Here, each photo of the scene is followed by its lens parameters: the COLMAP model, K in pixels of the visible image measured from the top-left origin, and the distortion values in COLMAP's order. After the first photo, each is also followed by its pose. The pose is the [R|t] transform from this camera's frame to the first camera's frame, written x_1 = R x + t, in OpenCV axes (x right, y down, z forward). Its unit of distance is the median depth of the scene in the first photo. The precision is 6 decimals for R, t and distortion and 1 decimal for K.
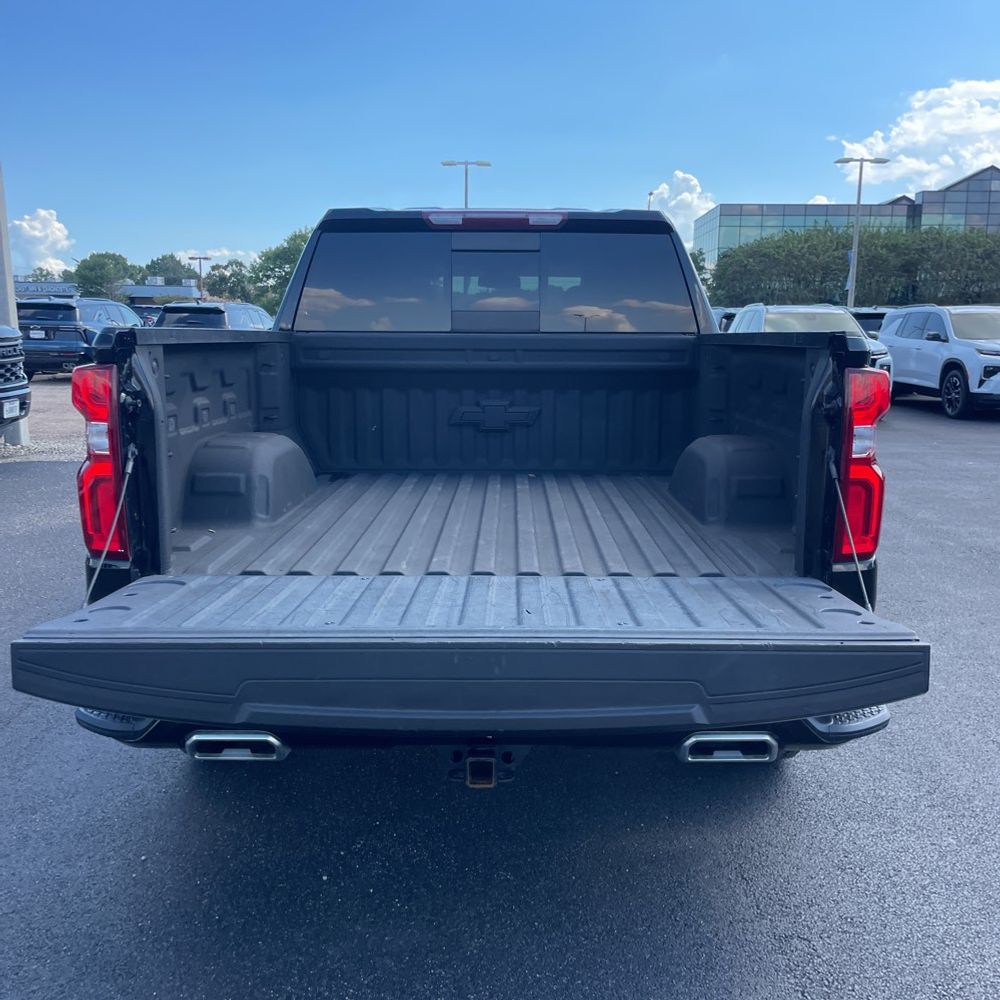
lens RADIAL K [[997.6, 0, 521.8], [0, 997.6, 493.2], [0, 0, 1]] dist [0.083513, -0.099775]
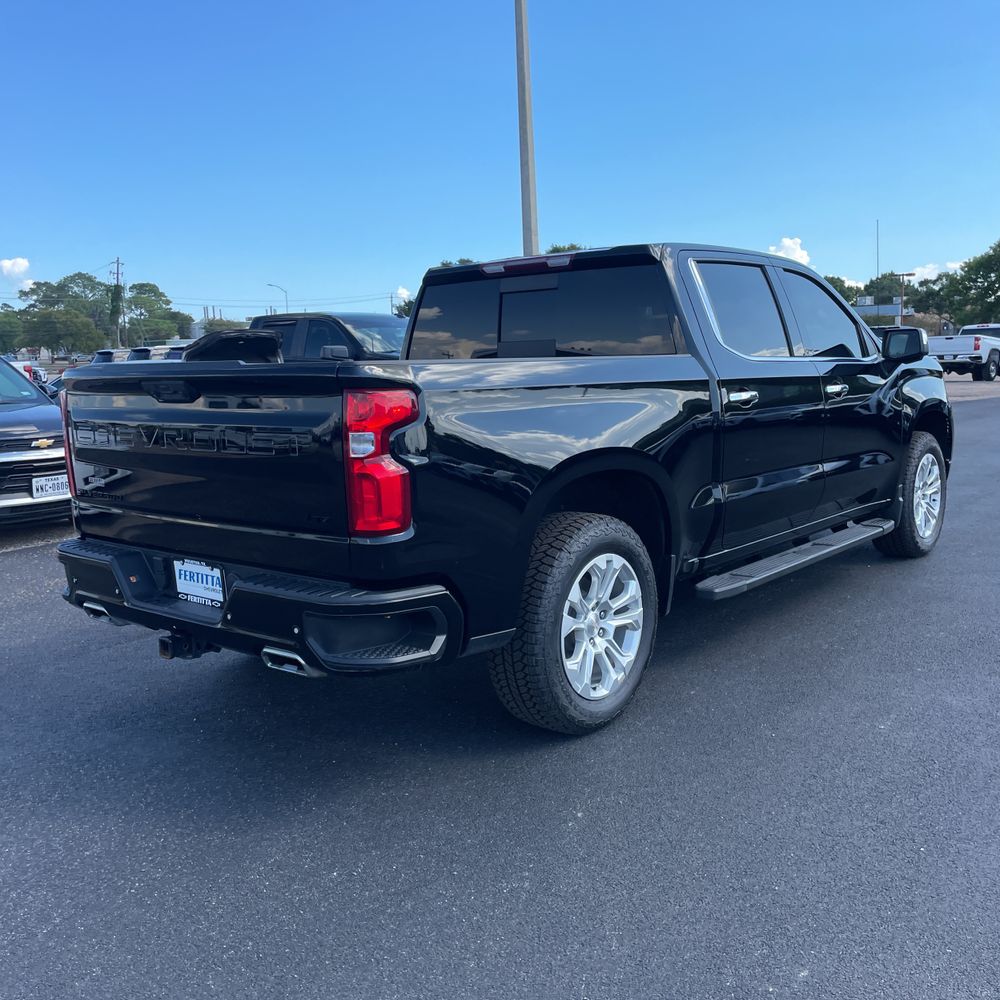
lens RADIAL K [[997.6, 0, 521.8], [0, 997.6, 493.2], [0, 0, 1]] dist [0.083513, -0.099775]
pose [[0.778953, 0.056002, -0.624577, 0.882474], [-0.067233, 0.997722, 0.005608, -0.005954], [0.623468, 0.037624, 0.780943, 0.074204]]
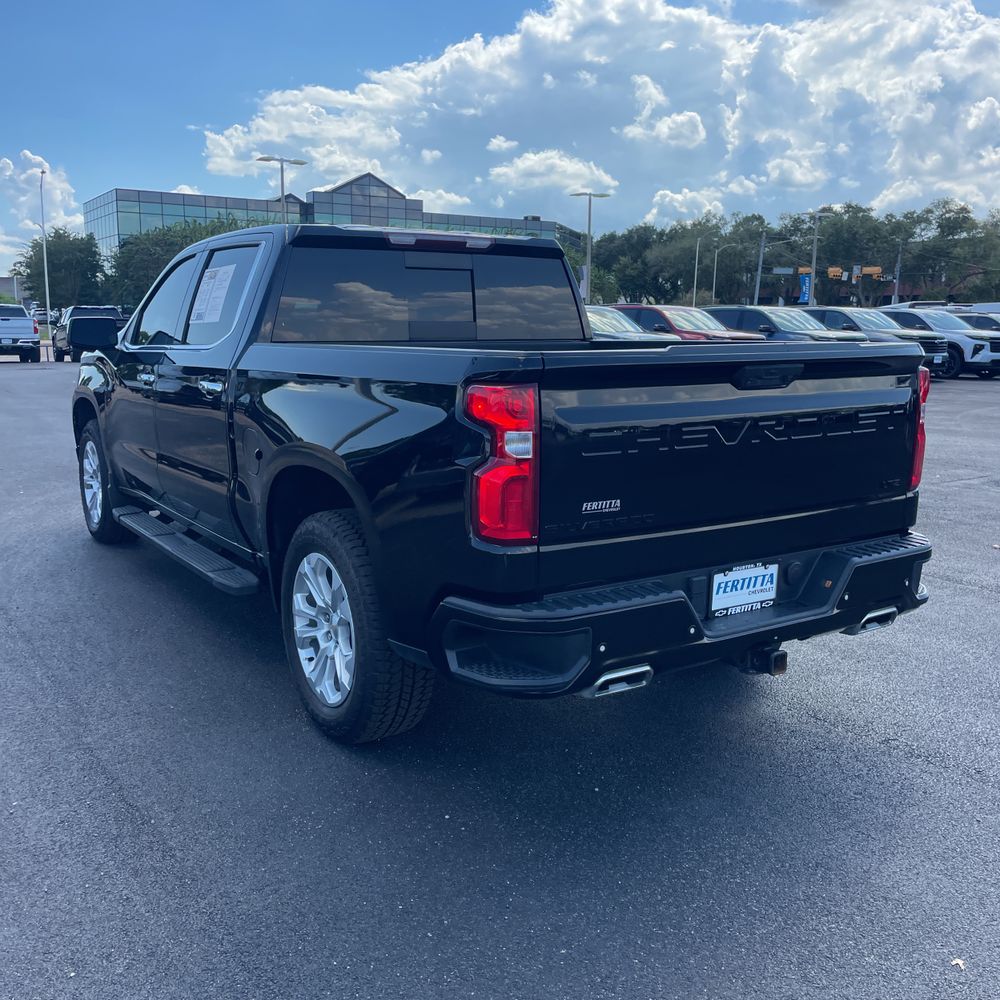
lens RADIAL K [[1000.0, 0, 500.0], [0, 1000.0, 500.0], [0, 0, 1]] dist [0.081711, -0.101891]
pose [[0.842707, -0.097086, 0.529546, -0.711570], [0.088872, 0.995198, 0.041030, -0.026817], [-0.530986, 0.012485, 0.847289, 0.006787]]
